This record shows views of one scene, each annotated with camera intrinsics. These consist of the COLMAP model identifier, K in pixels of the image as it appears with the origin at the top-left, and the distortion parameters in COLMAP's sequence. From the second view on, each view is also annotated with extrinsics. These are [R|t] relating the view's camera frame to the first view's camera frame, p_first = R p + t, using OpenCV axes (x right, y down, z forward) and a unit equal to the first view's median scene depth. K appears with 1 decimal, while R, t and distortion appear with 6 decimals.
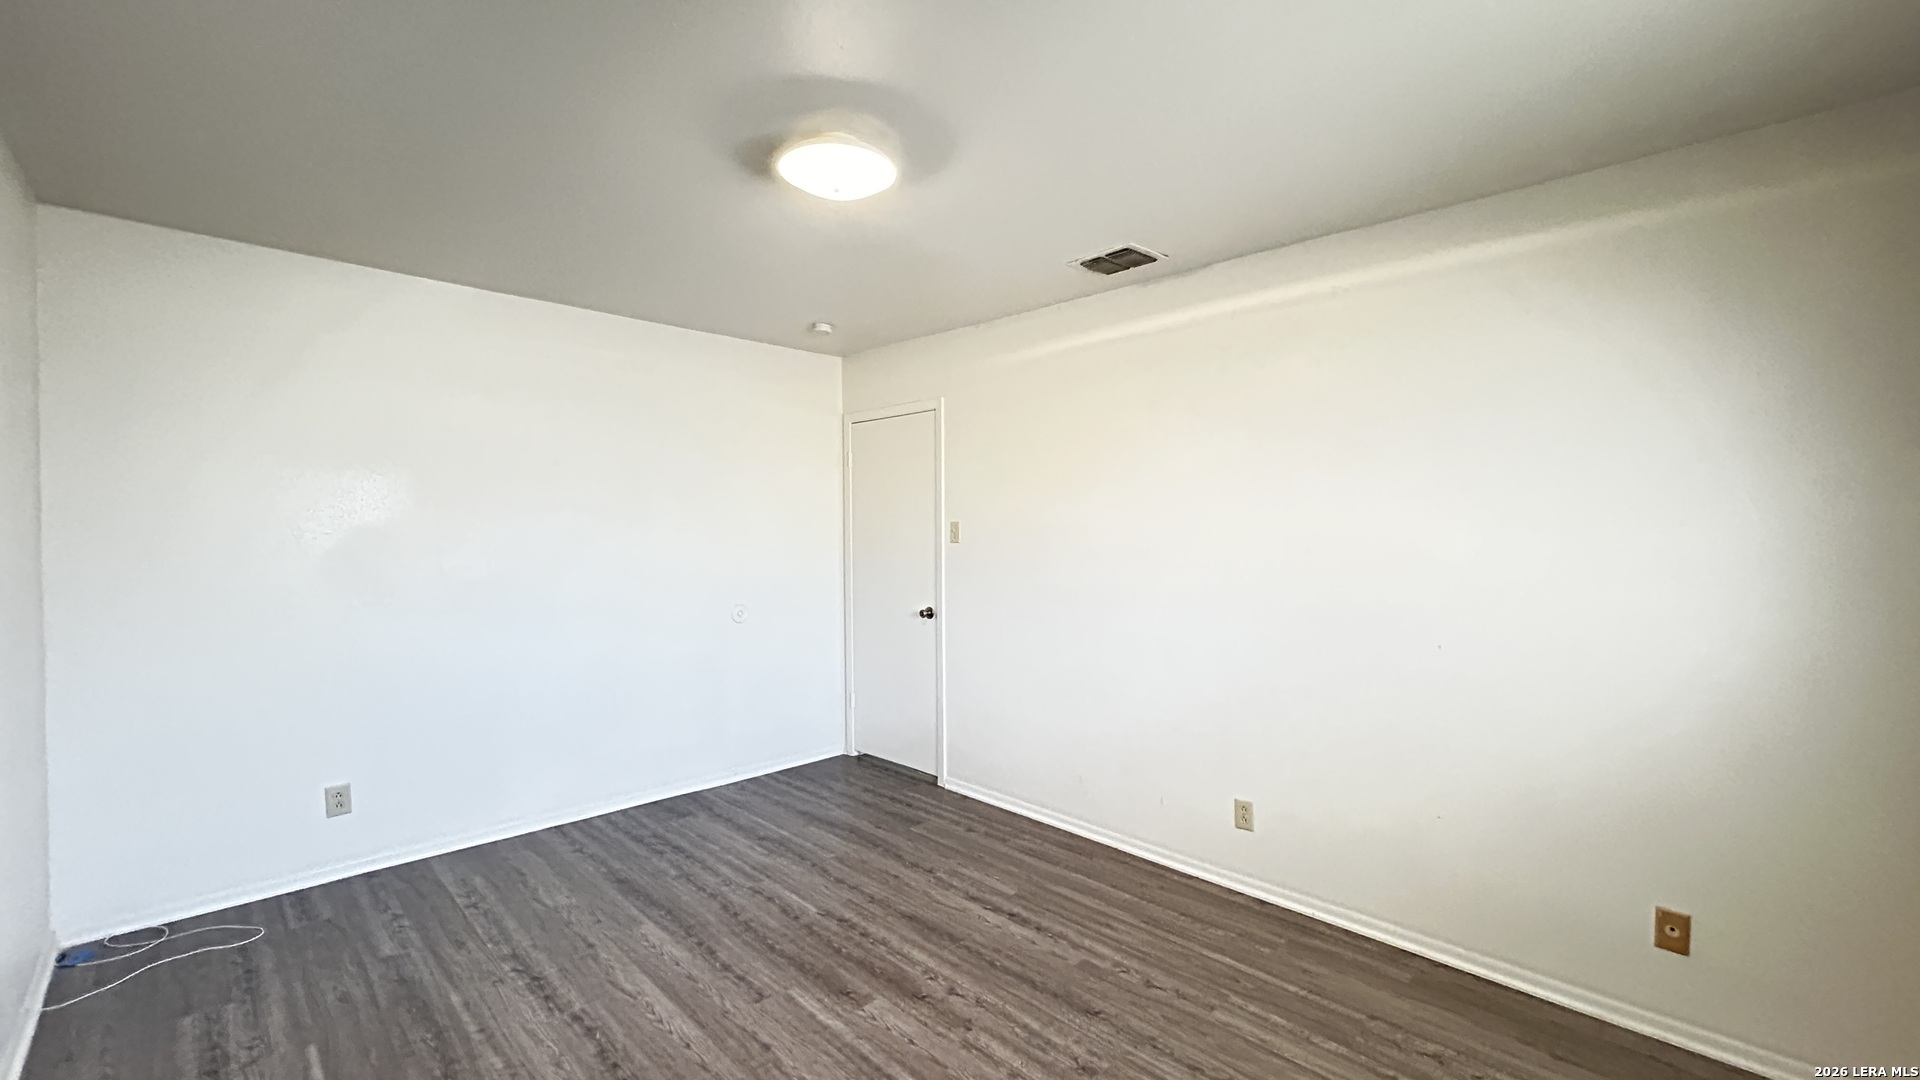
lens RADIAL K [[773.7, 0, 961.2], [0, 773.7, 544.4], [0, 0, 1]] dist [0.000500, 0.001652]
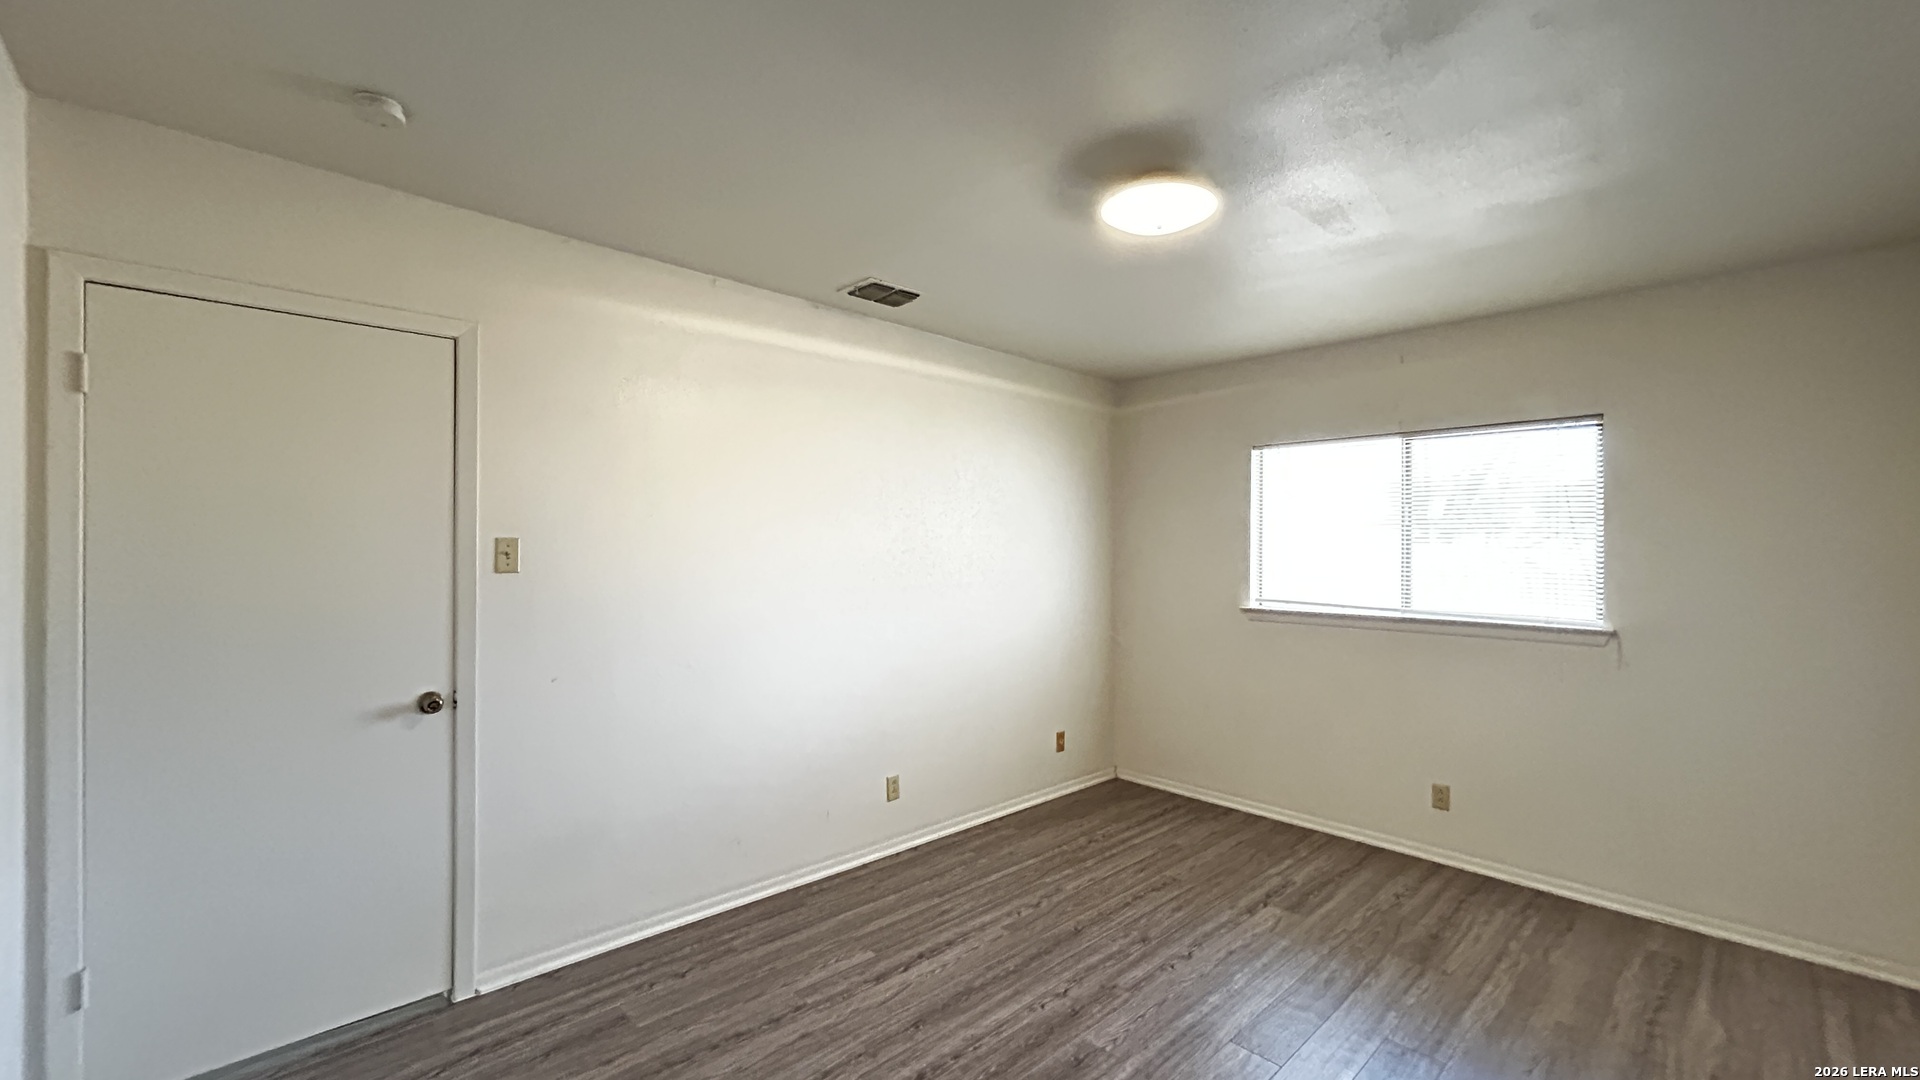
lens RADIAL K [[773.7, 0, 967.7], [0, 773.7, 545.6], [0, 0, 1]] dist [0.000500, 0.001652]
pose [[0.017365, -0.002863, 0.999845, -0.901814], [0.013503, 0.999905, 0.002628, -0.029139], [-0.999758, 0.013455, 0.017402, 0.937110]]
